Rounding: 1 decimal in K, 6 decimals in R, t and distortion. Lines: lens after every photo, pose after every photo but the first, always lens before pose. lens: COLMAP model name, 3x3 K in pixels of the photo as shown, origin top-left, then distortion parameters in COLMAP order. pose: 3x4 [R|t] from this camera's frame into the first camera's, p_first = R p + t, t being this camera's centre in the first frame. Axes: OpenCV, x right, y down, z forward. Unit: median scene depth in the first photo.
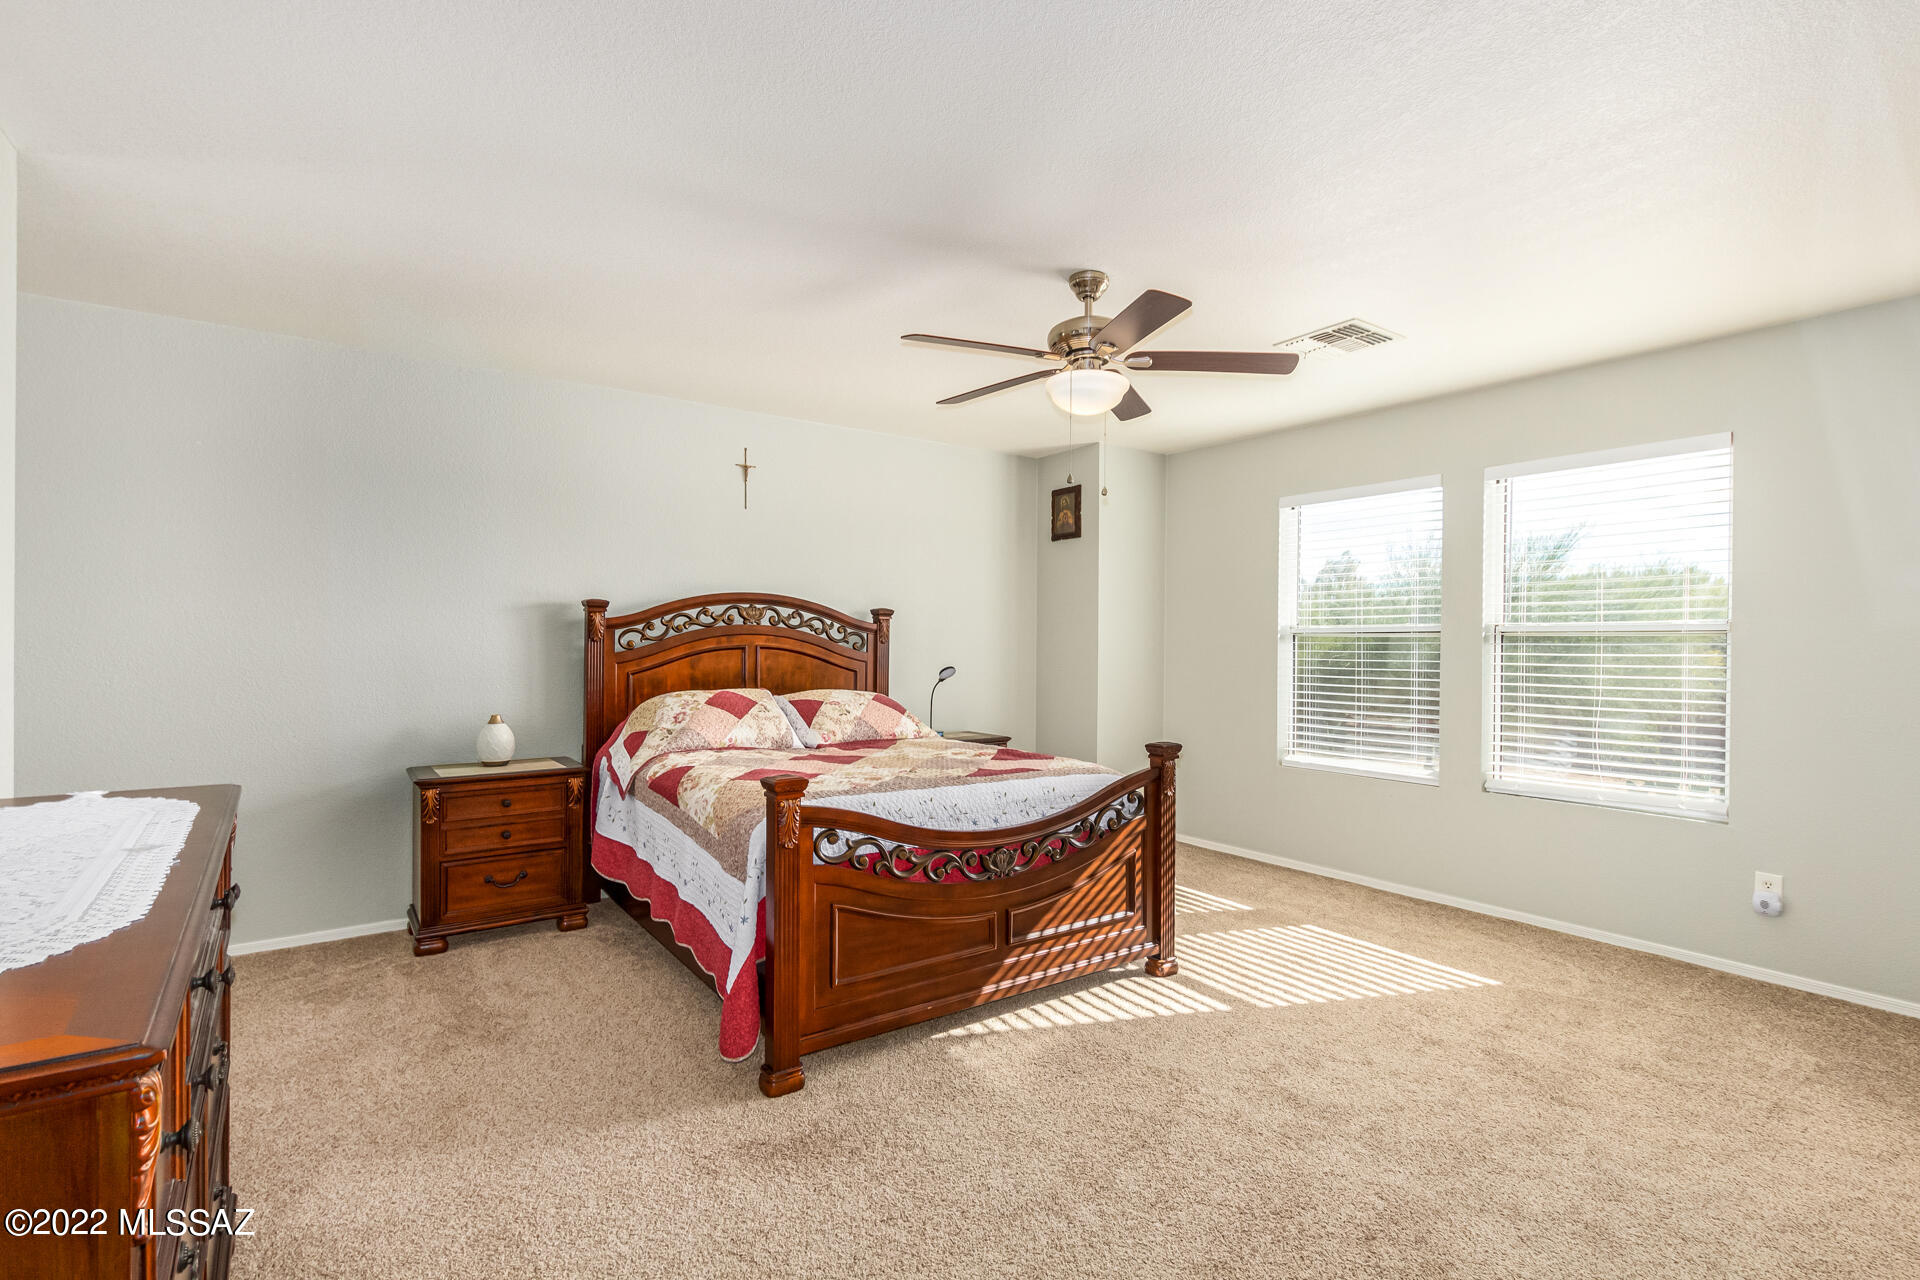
lens RADIAL K [[934.4, 0, 933.5], [0, 934.4, 644.8], [0, 0, 1]] dist [-0.000884, -0.000503]
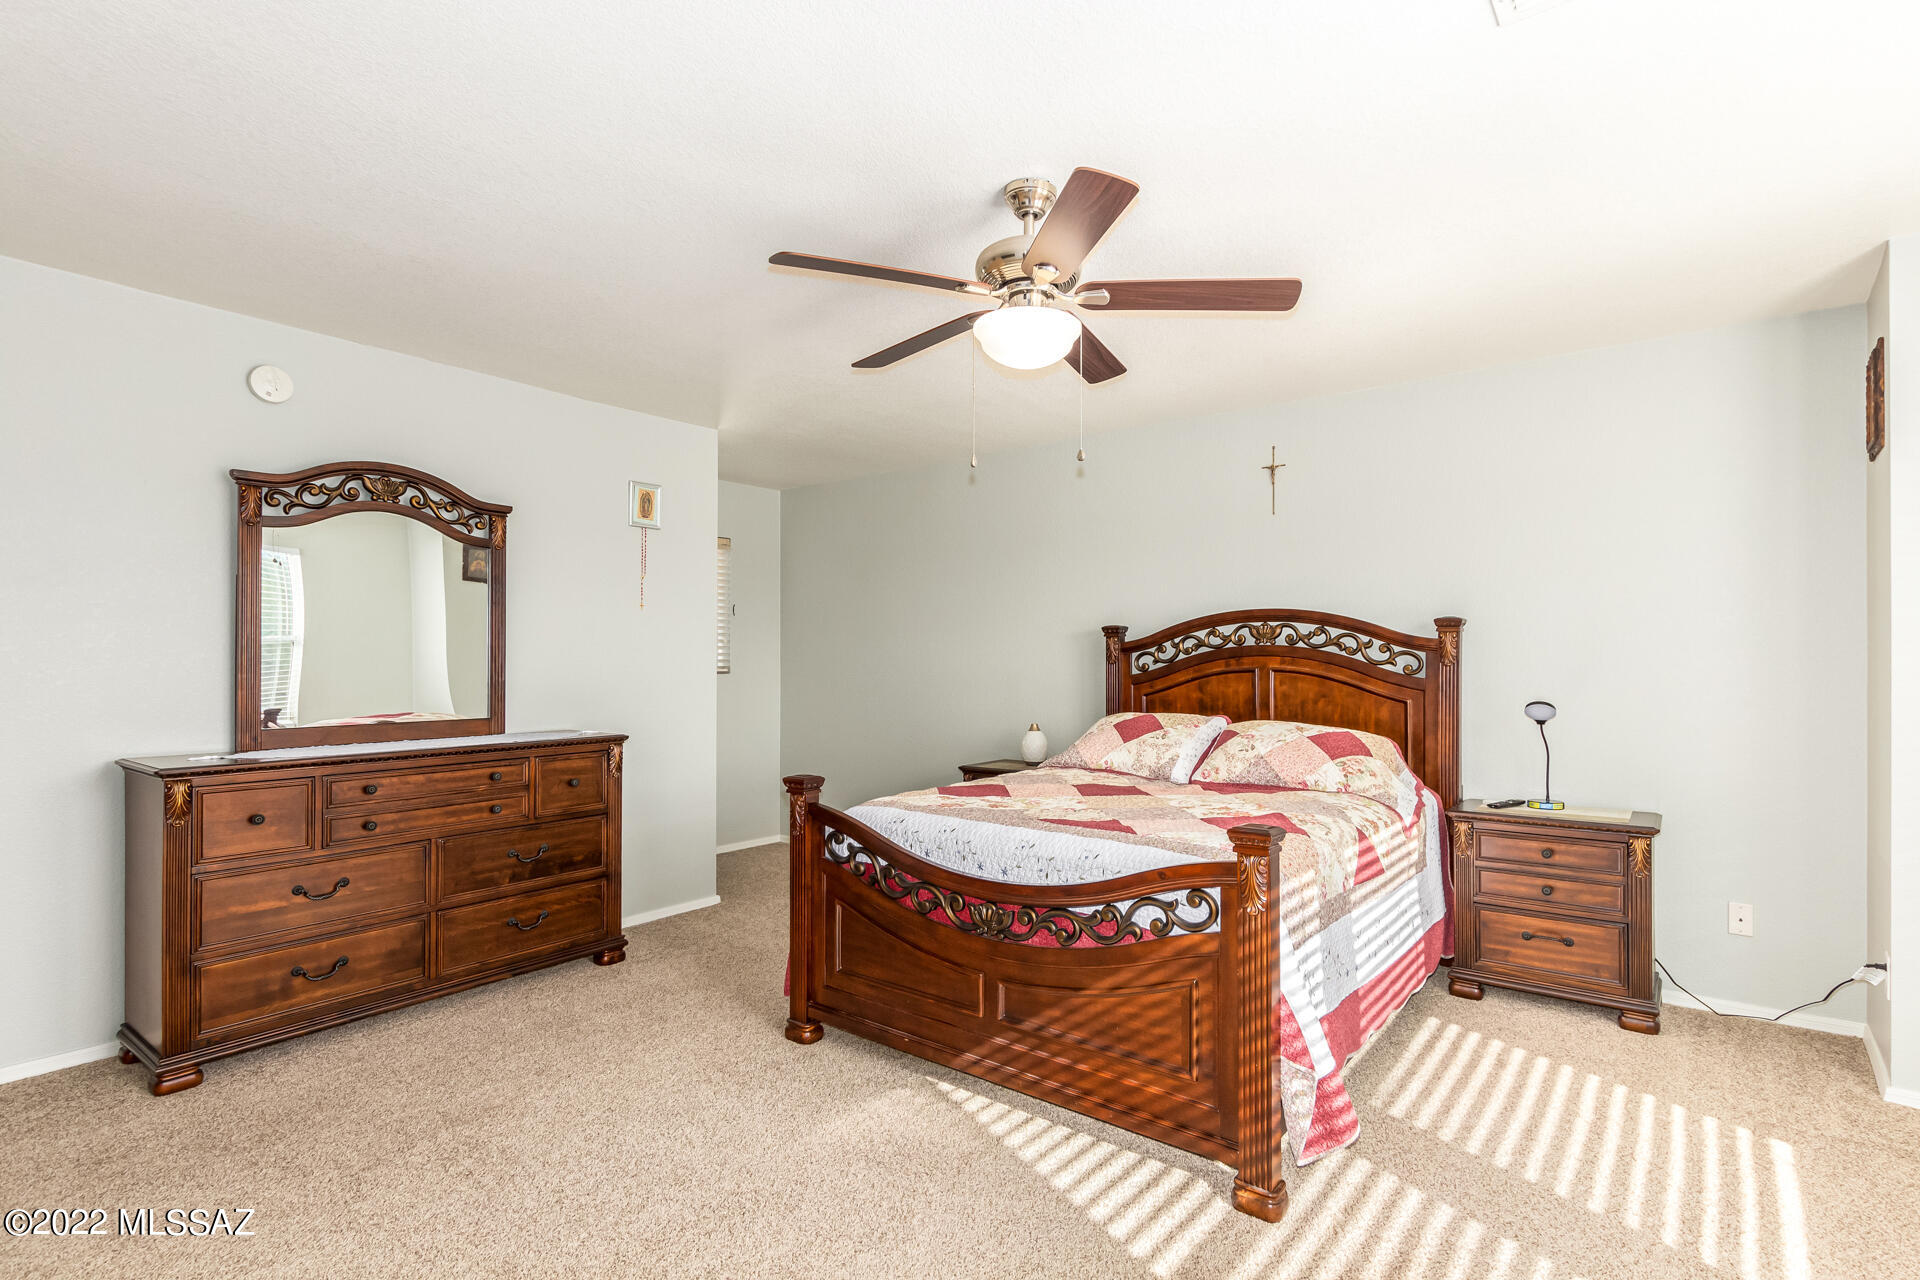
lens RADIAL K [[943.3, 0, 974.7], [0, 943.3, 662.7], [0, 0, 1]] dist [-0.000003, 0.000030]
pose [[0.289565, -0.005187, -0.957144, 0.609876], [-0.003655, 0.999972, -0.006525, 0.002382], [0.957151, 0.005388, 0.289538, 0.500381]]
